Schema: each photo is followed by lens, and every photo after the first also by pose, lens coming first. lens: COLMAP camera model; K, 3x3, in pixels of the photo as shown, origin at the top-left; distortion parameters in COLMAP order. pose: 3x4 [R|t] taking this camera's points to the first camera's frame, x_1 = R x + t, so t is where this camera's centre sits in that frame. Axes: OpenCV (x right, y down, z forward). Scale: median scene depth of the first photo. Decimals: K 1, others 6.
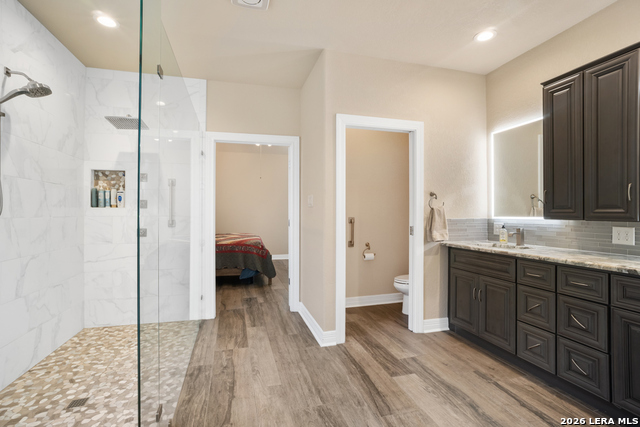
lens RADIAL K [[311.9, 0, 317.1], [0, 311.9, 216.2], [0, 0, 1]] dist [-0.053528, 0.021704]
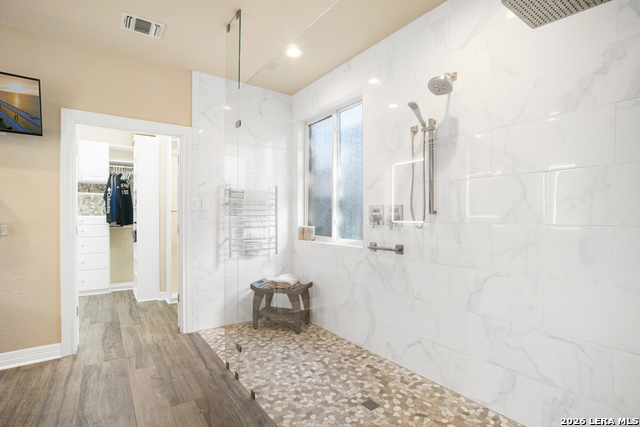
lens RADIAL K [[311.9, 0, 317.1], [0, 311.9, 216.2], [0, 0, 1]] dist [-0.053528, 0.021704]
pose [[-0.942590, -0.007270, -0.333873, -0.265861], [-0.006782, 0.999974, -0.002627, -0.011463], [0.333884, -0.000211, -0.942614, 1.852464]]
